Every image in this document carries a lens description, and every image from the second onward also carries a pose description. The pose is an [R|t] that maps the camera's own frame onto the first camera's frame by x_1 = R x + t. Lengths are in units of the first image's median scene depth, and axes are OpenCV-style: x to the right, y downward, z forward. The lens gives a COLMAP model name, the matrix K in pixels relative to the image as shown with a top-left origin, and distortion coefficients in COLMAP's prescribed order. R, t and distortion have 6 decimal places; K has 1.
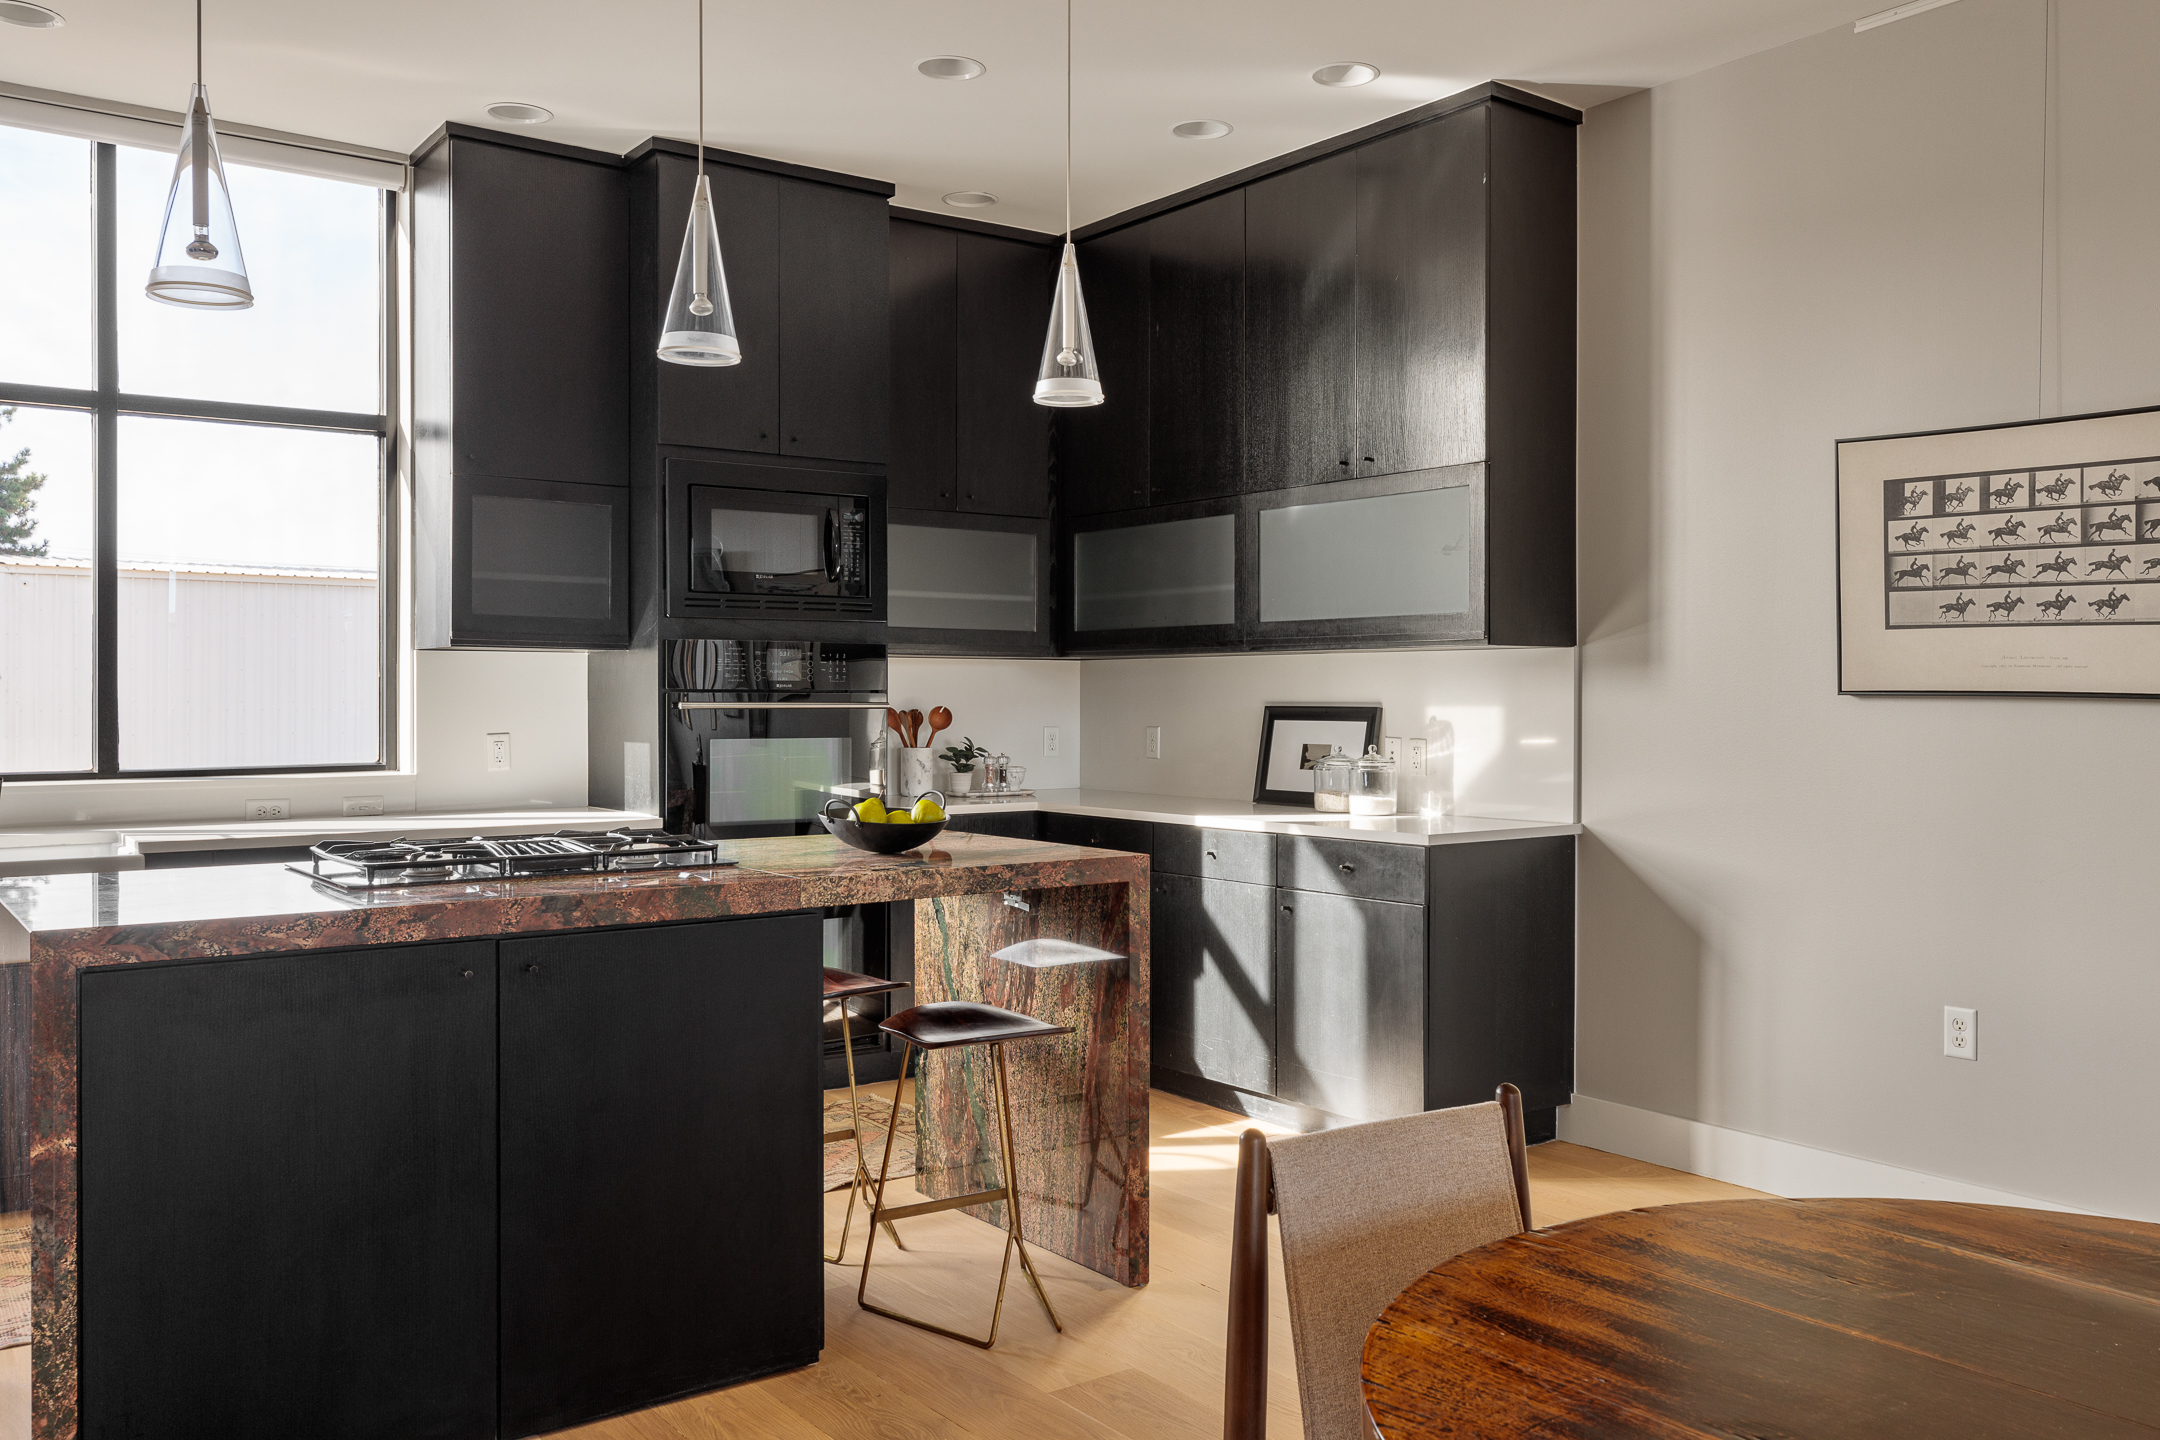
lens RADIAL K [[1744.4, 0, 1083.7], [0, 1744.4, 692.6], [0, 0, 1]] dist [0.000698, 0.000894]
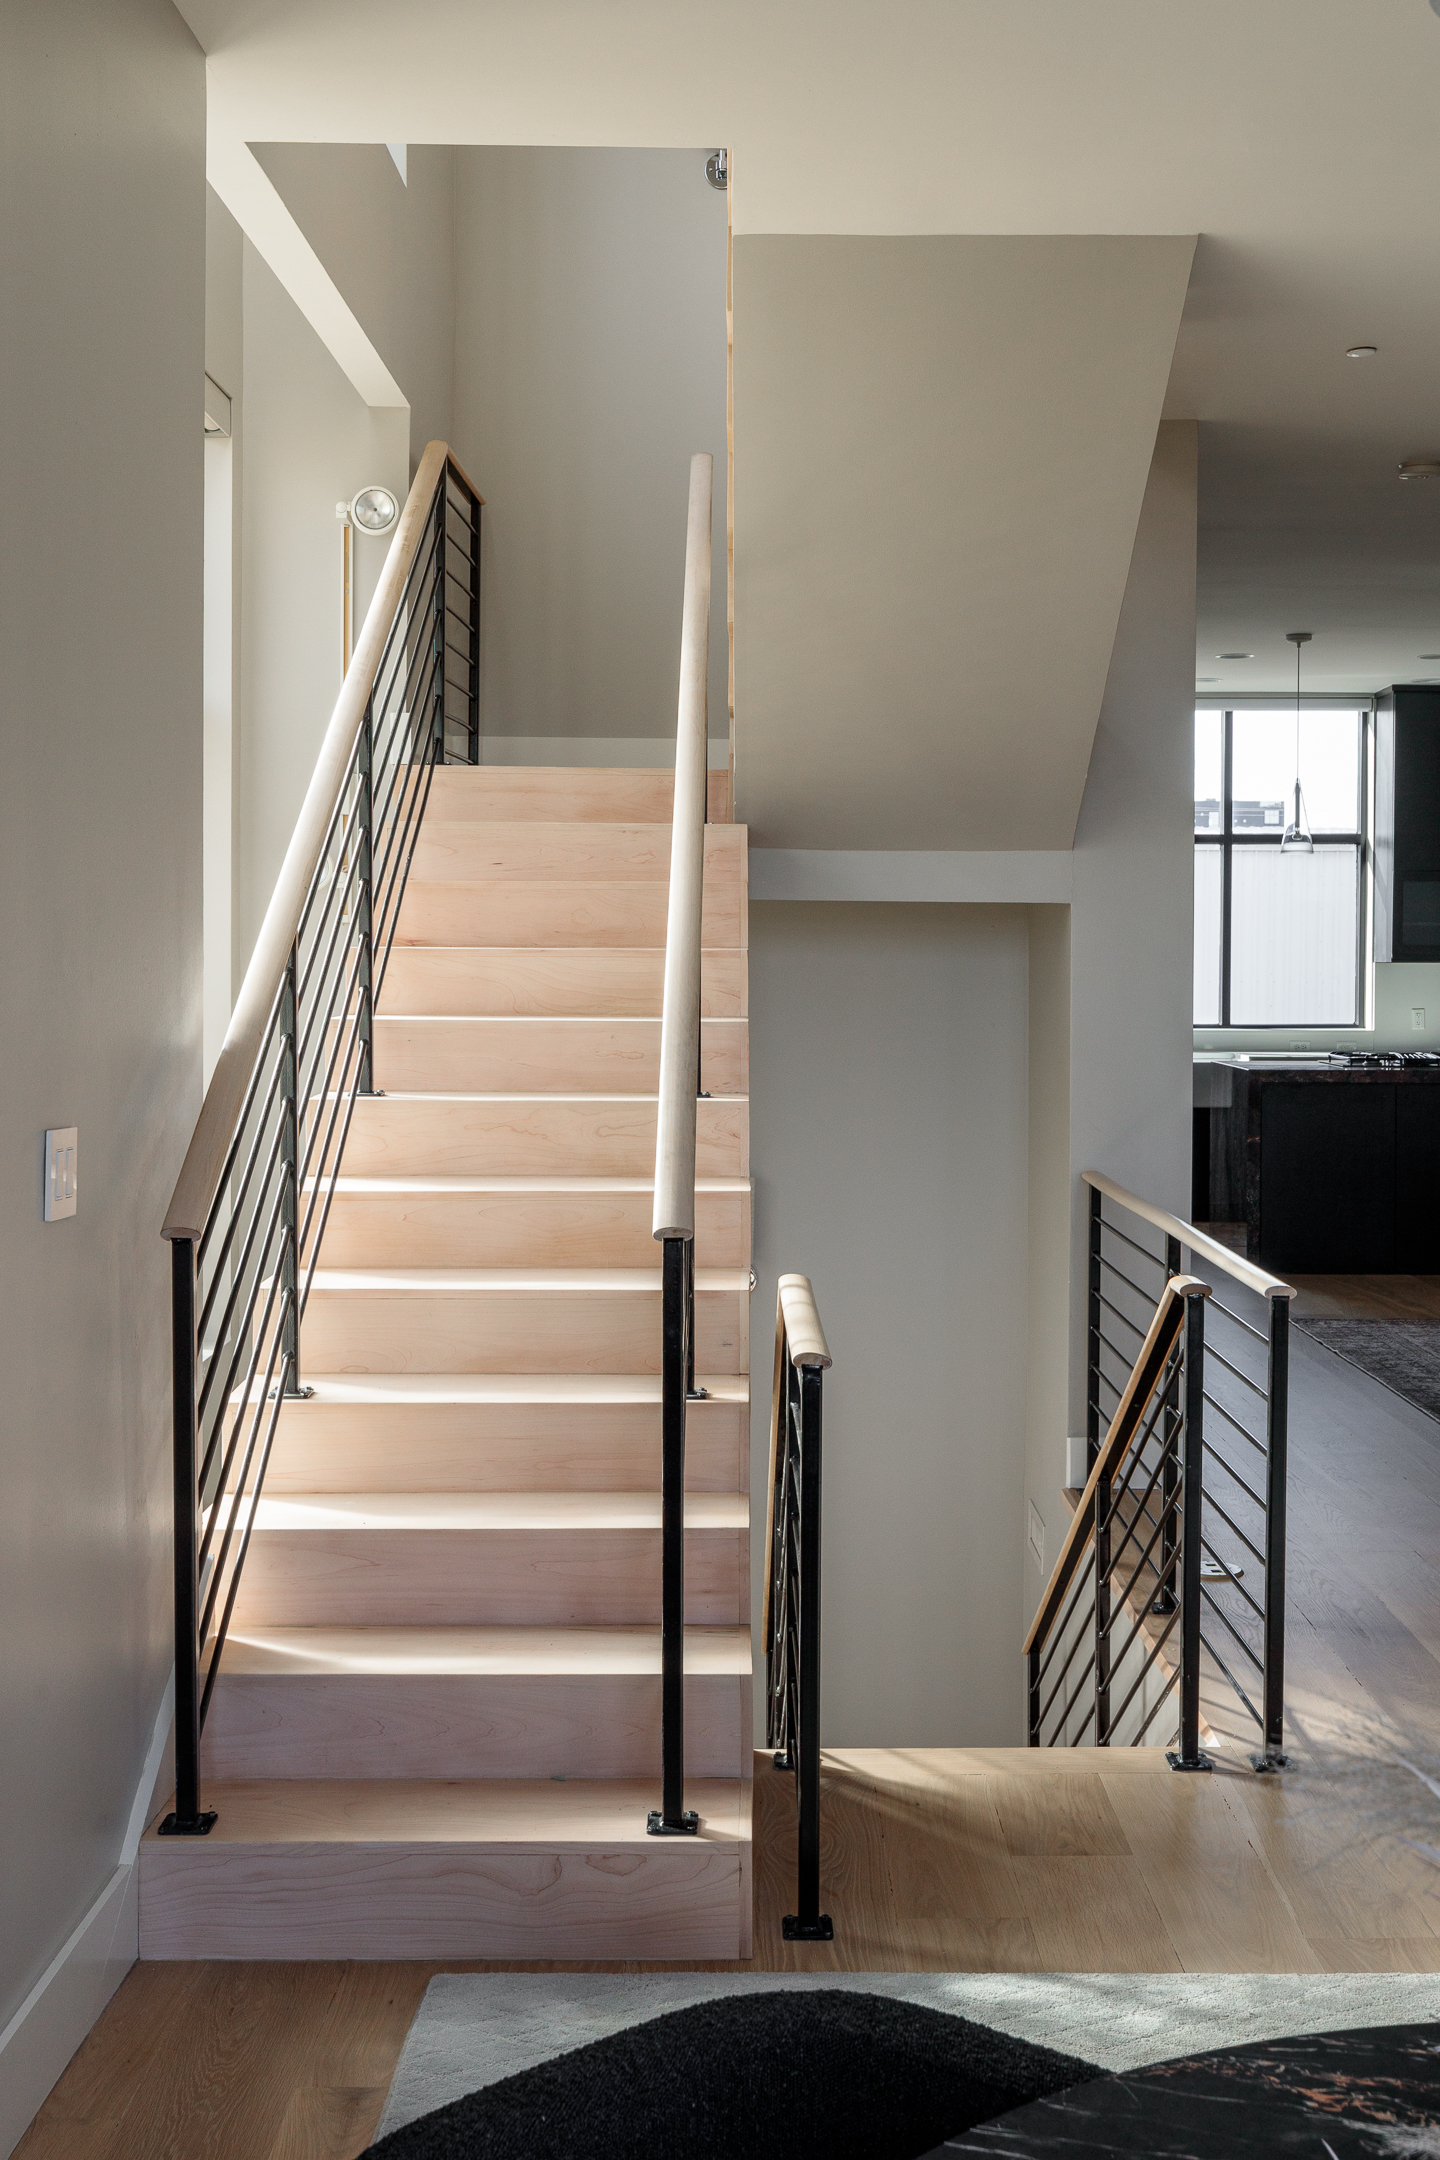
lens RADIAL K [[3203.8, 0, 720.0], [0, 3203.8, 1080.0], [0, 0, 1]] dist [-0.019151, -0.026473]
pose [[0.836080, 0.025539, -0.548014, 0.952627], [-0.002054, 0.999055, 0.043426, -0.049230], [0.548604, -0.035182, 0.835341, -2.349369]]
